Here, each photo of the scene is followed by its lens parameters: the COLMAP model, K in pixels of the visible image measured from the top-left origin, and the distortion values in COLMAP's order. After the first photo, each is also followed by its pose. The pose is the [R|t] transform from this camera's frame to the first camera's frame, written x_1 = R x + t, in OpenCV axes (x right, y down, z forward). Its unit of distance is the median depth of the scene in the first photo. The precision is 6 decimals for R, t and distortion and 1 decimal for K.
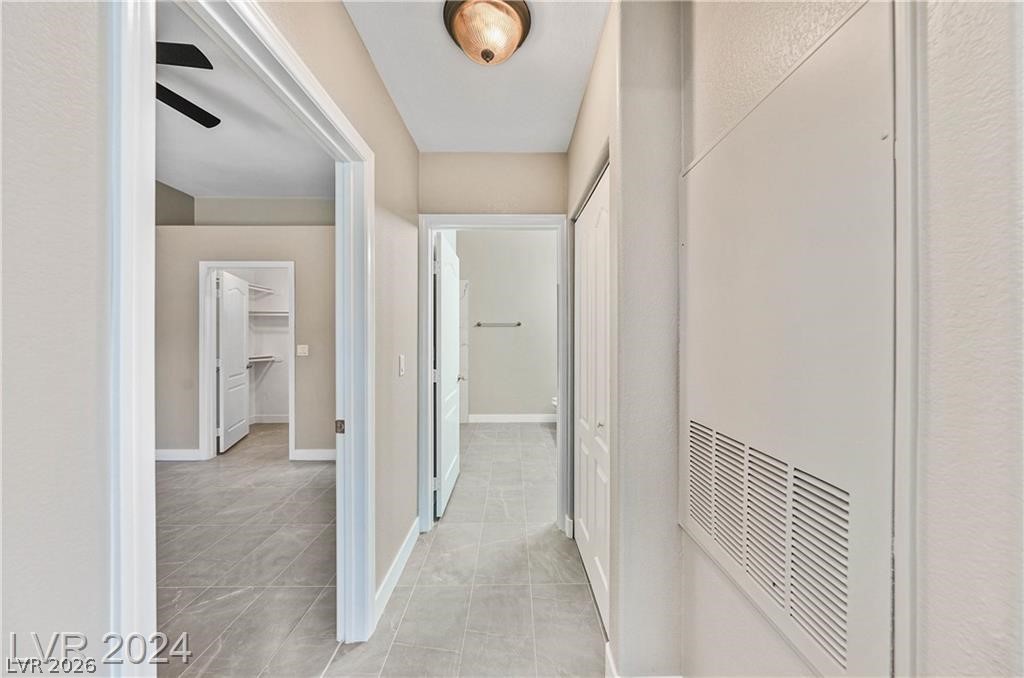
lens RADIAL K [[348.4, 0, 514.6], [0, 348.4, 339.8], [0, 0, 1]] dist [-0.001646, 0.000012]
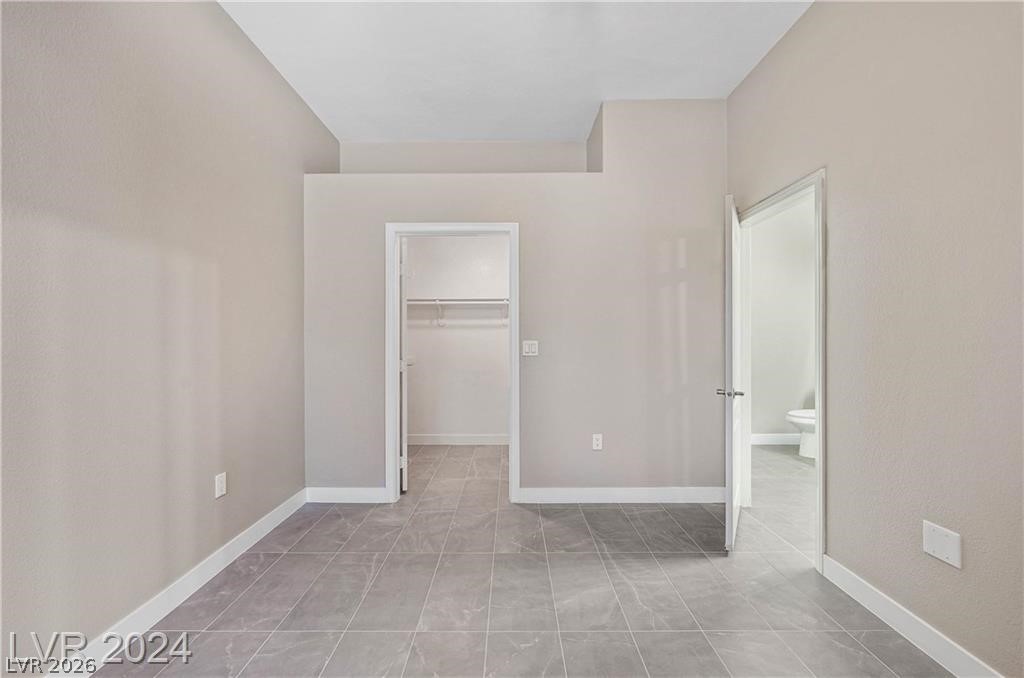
lens RADIAL K [[389.7, 0, 509.5], [0, 389.7, 339.9], [0, 0, 1]] dist [-0.000811, -0.000110]
pose [[0.999981, -0.001525, -0.006041, -0.640669], [0.001501, 0.999991, -0.003865, 0.016457], [0.006047, 0.003856, 0.999974, 0.204171]]
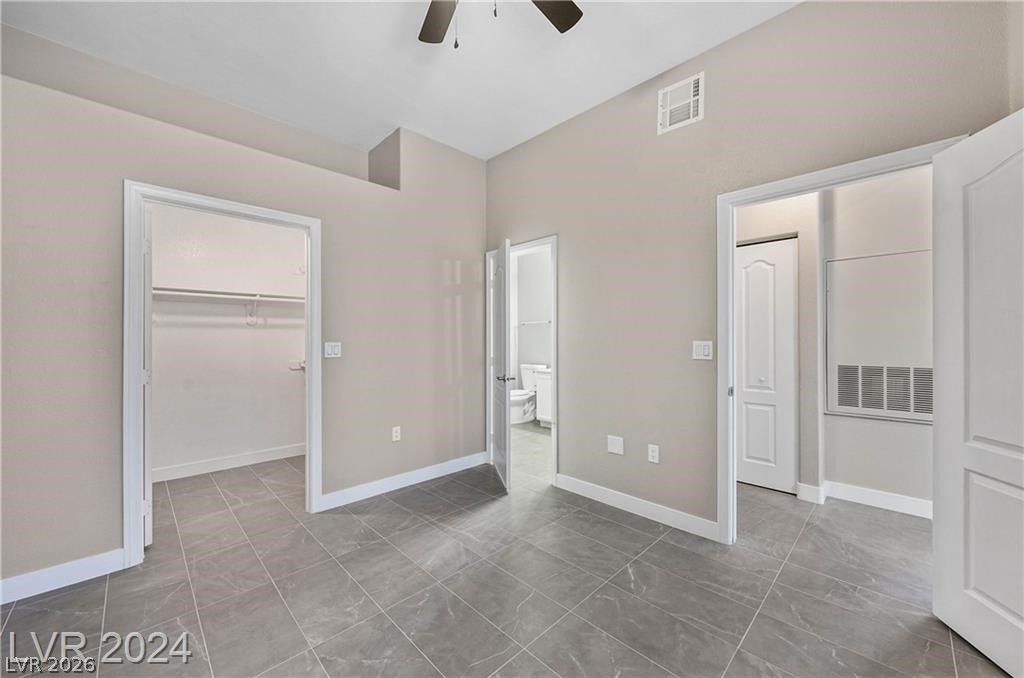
lens RADIAL K [[389.7, 0, 509.5], [0, 389.7, 339.9], [0, 0, 1]] dist [-0.000811, -0.000110]
pose [[0.716469, -0.000071, 0.697619, -0.891235], [0.006115, 0.999962, -0.006178, 0.017411], [-0.697592, 0.008692, 0.716442, 0.194033]]
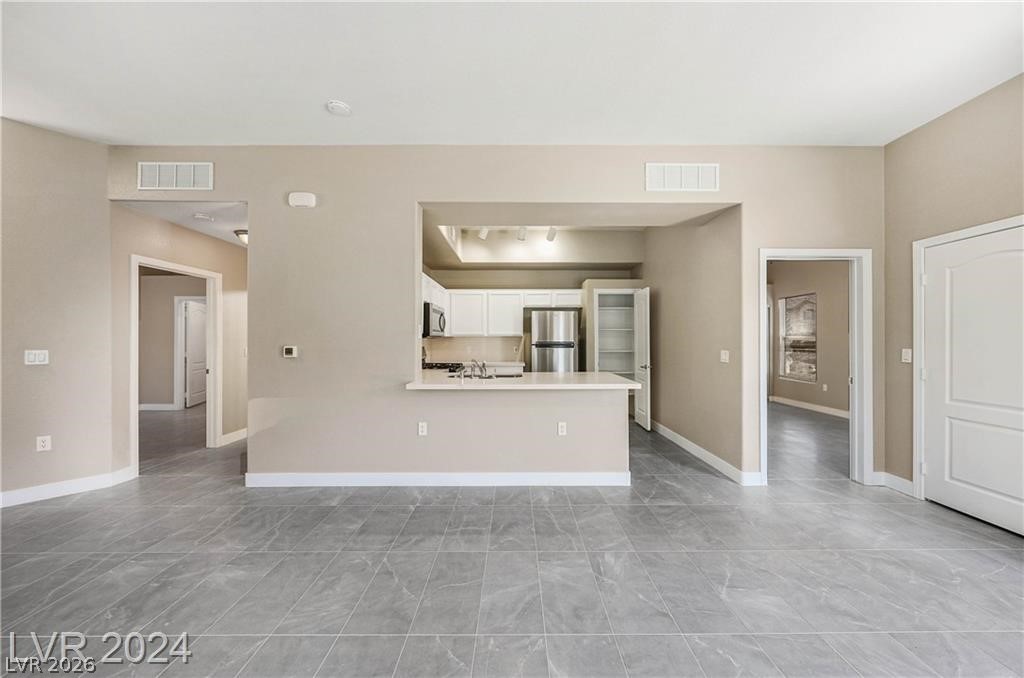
lens RADIAL K [[348.4, 0, 514.6], [0, 348.4, 339.8], [0, 0, 1]] dist [-0.001646, 0.000012]
pose [[0.999972, 0.000826, -0.007437, 0.796511], [-0.000877, 0.999977, -0.006778, 0.003287], [0.007432, 0.006784, 0.999949, -0.716412]]
